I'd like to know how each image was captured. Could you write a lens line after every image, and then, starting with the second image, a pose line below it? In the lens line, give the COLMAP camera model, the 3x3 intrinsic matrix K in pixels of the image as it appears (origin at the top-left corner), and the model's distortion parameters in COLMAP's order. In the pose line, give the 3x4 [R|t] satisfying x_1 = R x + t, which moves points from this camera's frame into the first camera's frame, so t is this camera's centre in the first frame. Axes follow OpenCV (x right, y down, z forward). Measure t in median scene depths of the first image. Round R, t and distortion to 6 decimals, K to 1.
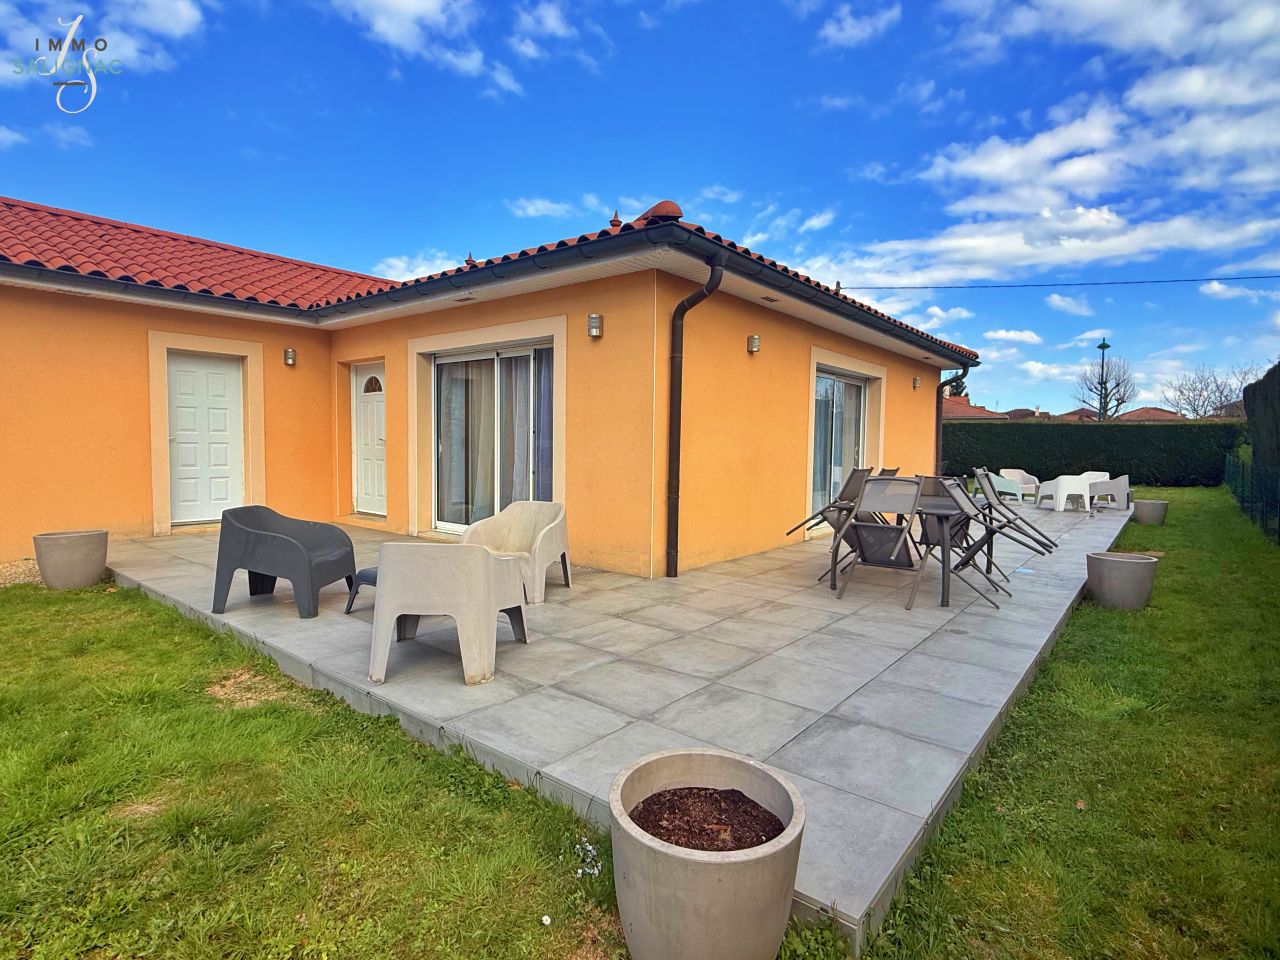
lens RADIAL K [[674.1, 0, 616.7], [0, 674.1, 480.4], [0, 0, 1]] dist [-0.001303, 0.000231]
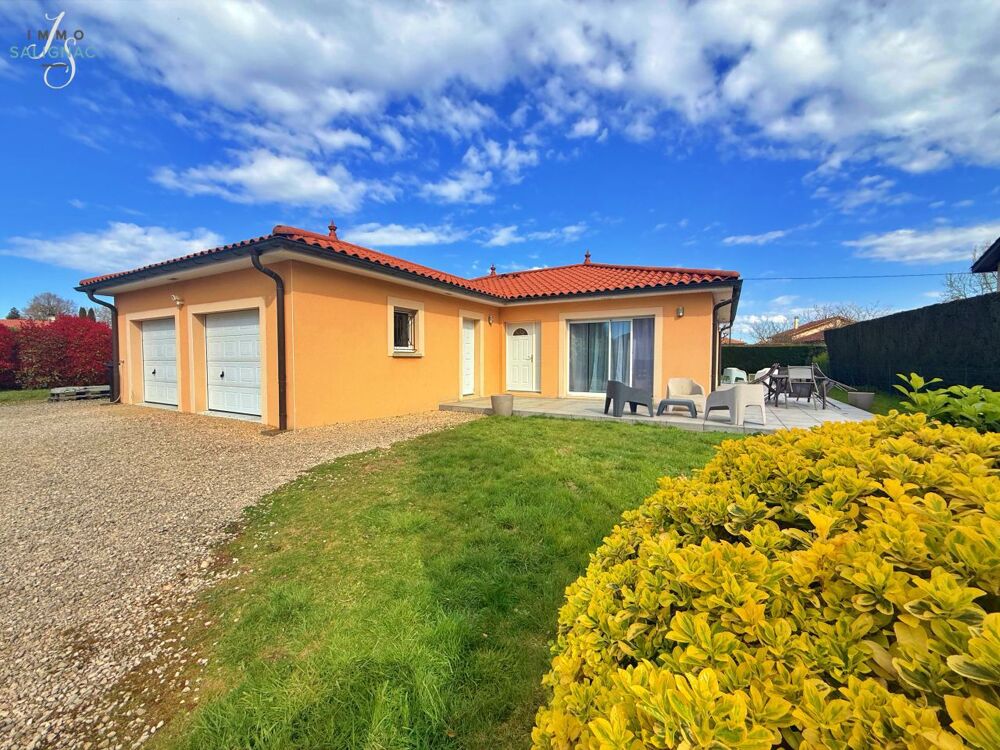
lens RADIAL K [[398.7, 0, 498.3], [0, 398.7, 376.0], [0, 0, 1]] dist [-0.000467, -0.000177]
pose [[0.984459, -0.021084, 0.174343, -0.504921], [0.023570, 0.999648, -0.012198, 0.010692], [-0.174025, 0.016117, 0.984609, -0.198885]]
